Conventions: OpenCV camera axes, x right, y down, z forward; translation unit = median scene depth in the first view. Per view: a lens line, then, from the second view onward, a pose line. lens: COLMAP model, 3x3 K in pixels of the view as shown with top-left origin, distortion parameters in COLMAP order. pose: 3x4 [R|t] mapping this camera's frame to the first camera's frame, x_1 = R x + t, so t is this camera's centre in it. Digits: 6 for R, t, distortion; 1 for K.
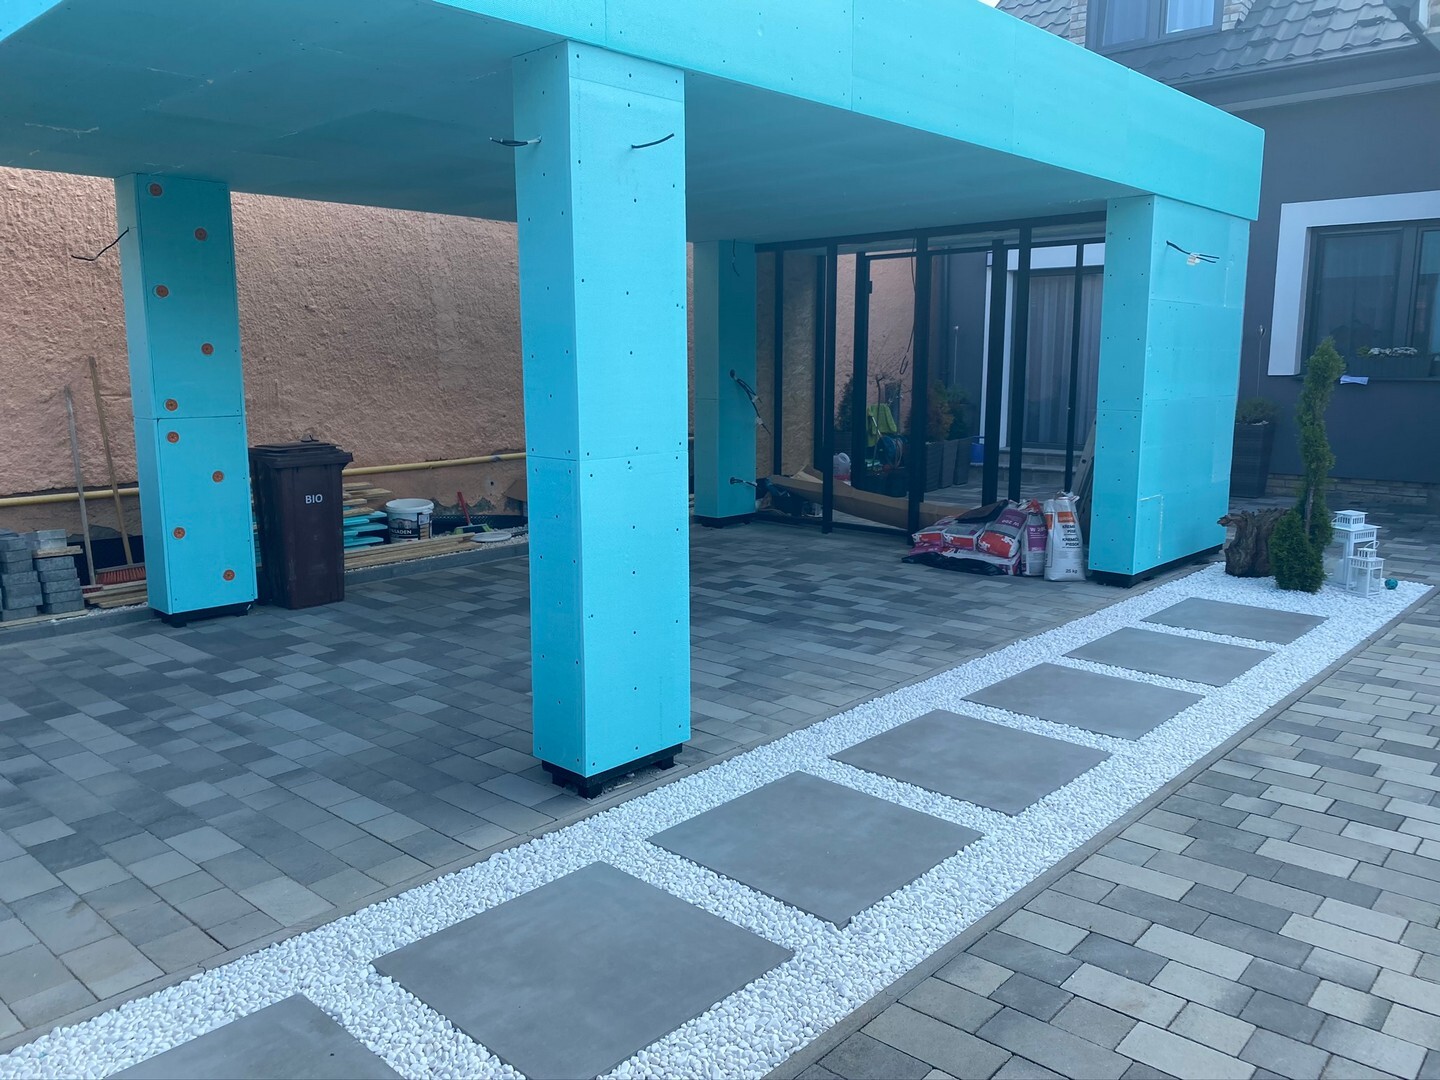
lens RADIAL K [[1101.2, 0, 718.2], [0, 1101.2, 543.5], [0, 0, 1]] dist [0.025693, -0.028088]
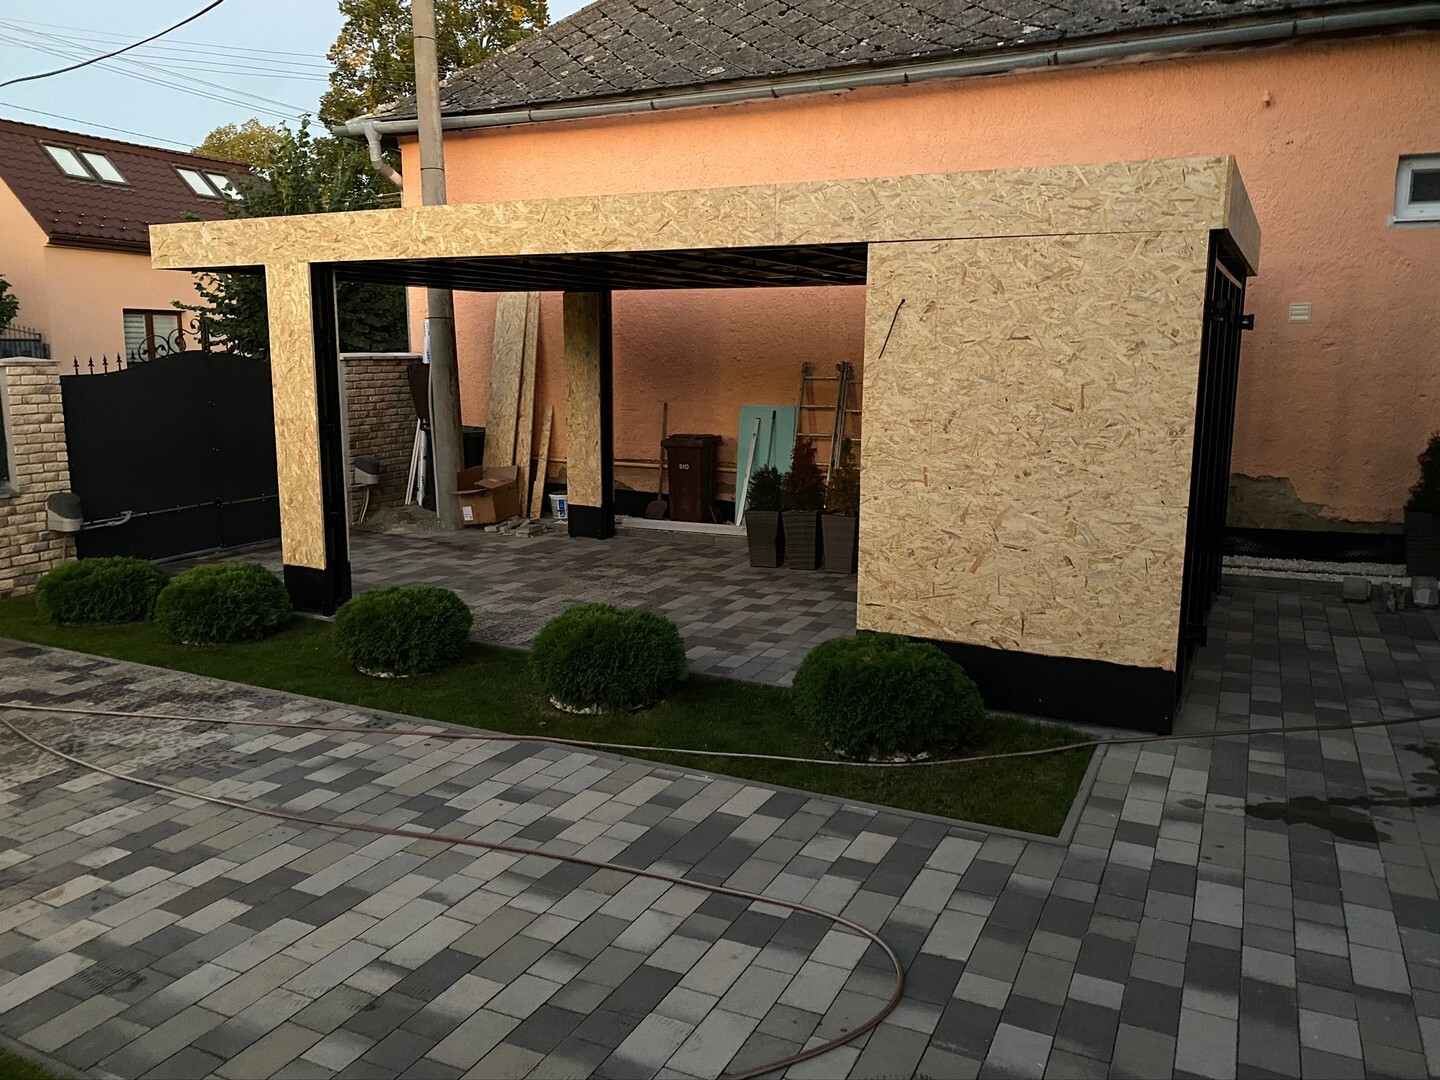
lens RADIAL K [[1092.9, 0, 723.7], [0, 1092.9, 533.1], [0, 0, 1]] dist [0.076758, -0.147492]
pose [[0.276070, 0.164033, -0.947037, 1.383004], [-0.166854, 0.978547, 0.120851, -0.206507], [0.946544, 0.124654, 0.297517, 0.746117]]
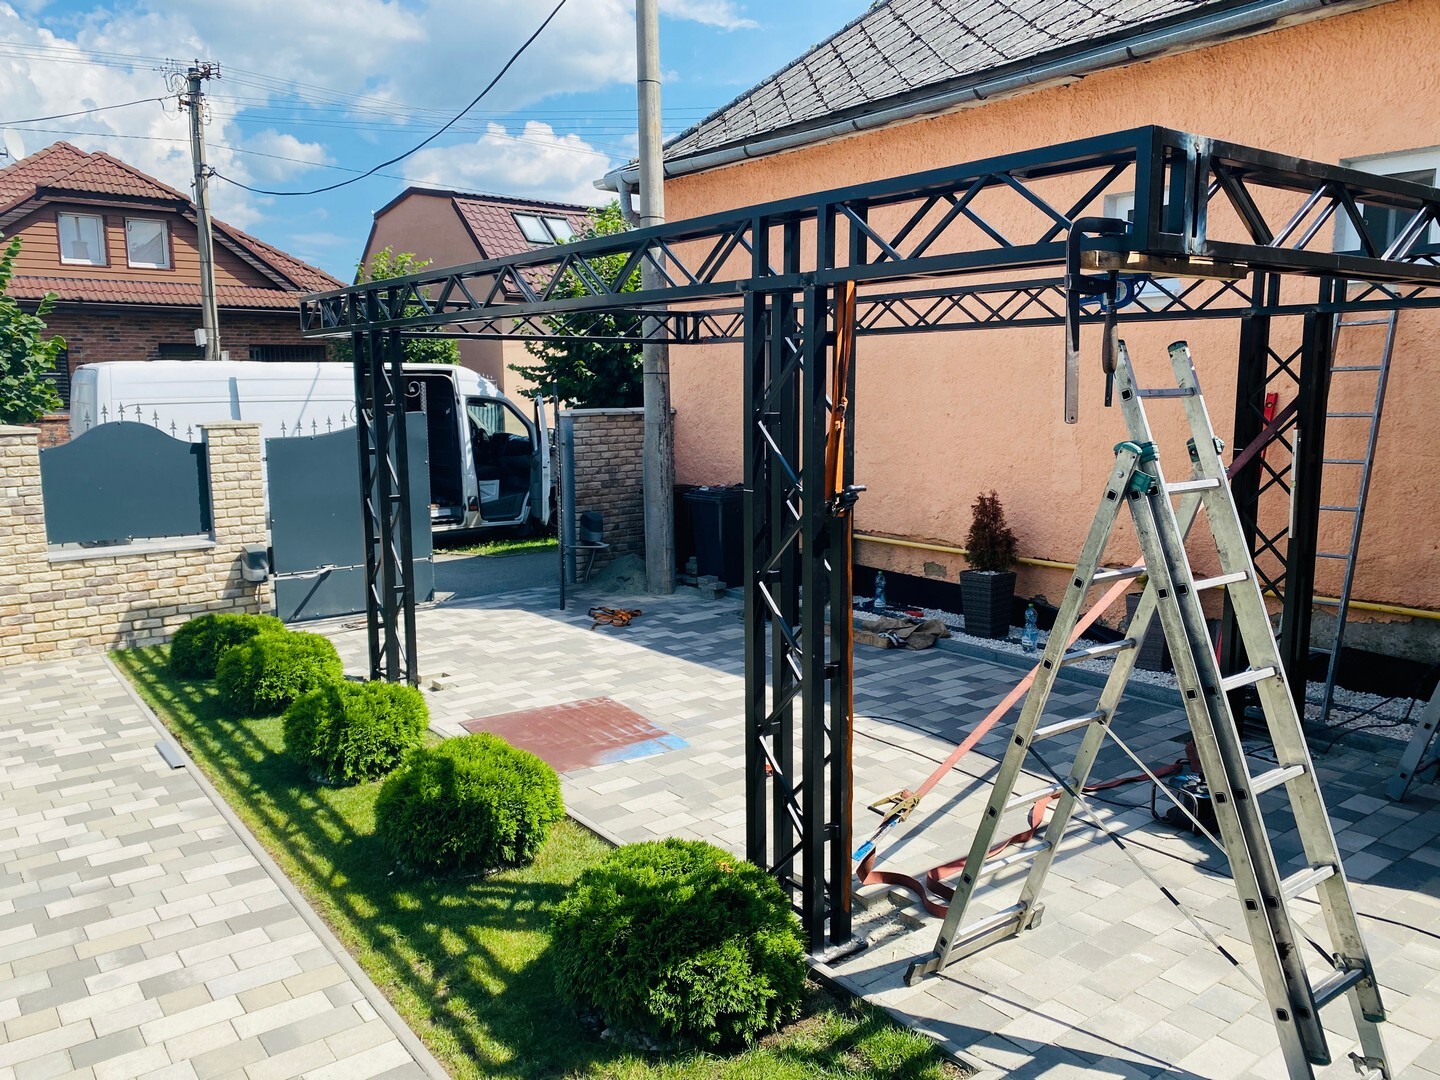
lens RADIAL K [[1099.5, 0, 723.3], [0, 1099.5, 536.3], [0, 0, 1]] dist [0.027356, -0.024809]
pose [[-0.176219, 0.142444, -0.973990, 1.161105], [-0.157205, 0.972702, 0.170698, -0.328487], [0.971717, 0.183197, -0.149016, 1.251388]]
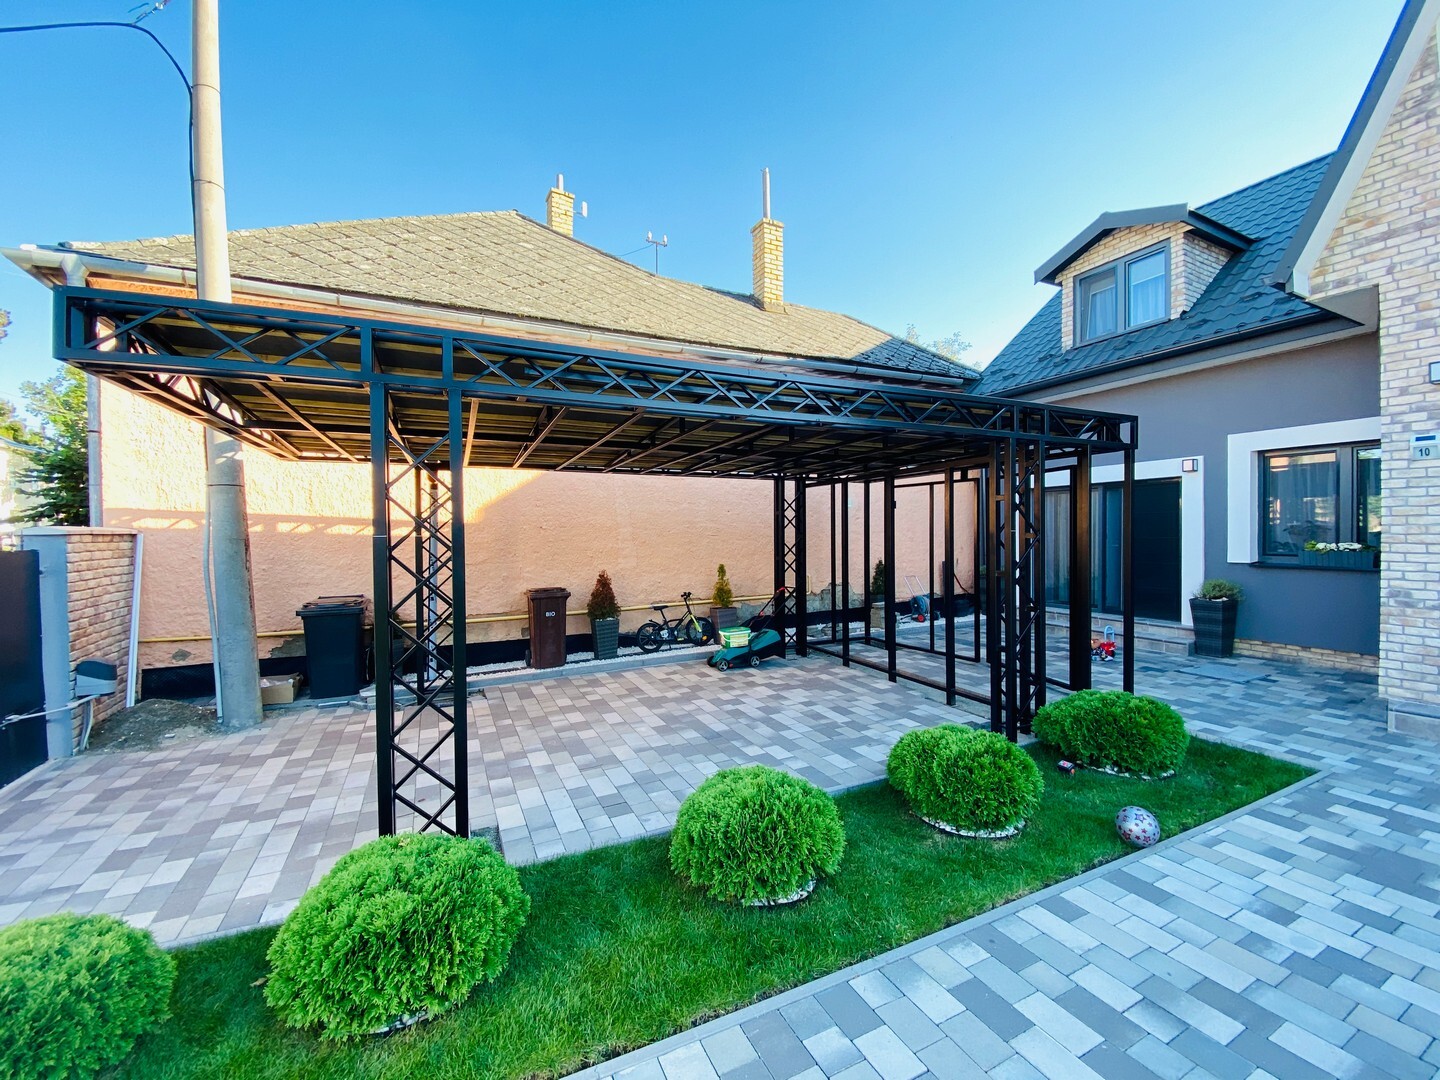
lens RADIAL K [[578.6, 0, 714.7], [0, 578.6, 543.7], [0, 0, 1]] dist [0.022976, -0.022611]
pose [[0.923445, 0.000602, -0.383730, 0.374398], [-0.056503, 0.989312, -0.134421, -0.088931], [0.379548, 0.145812, 0.913610, 0.266685]]
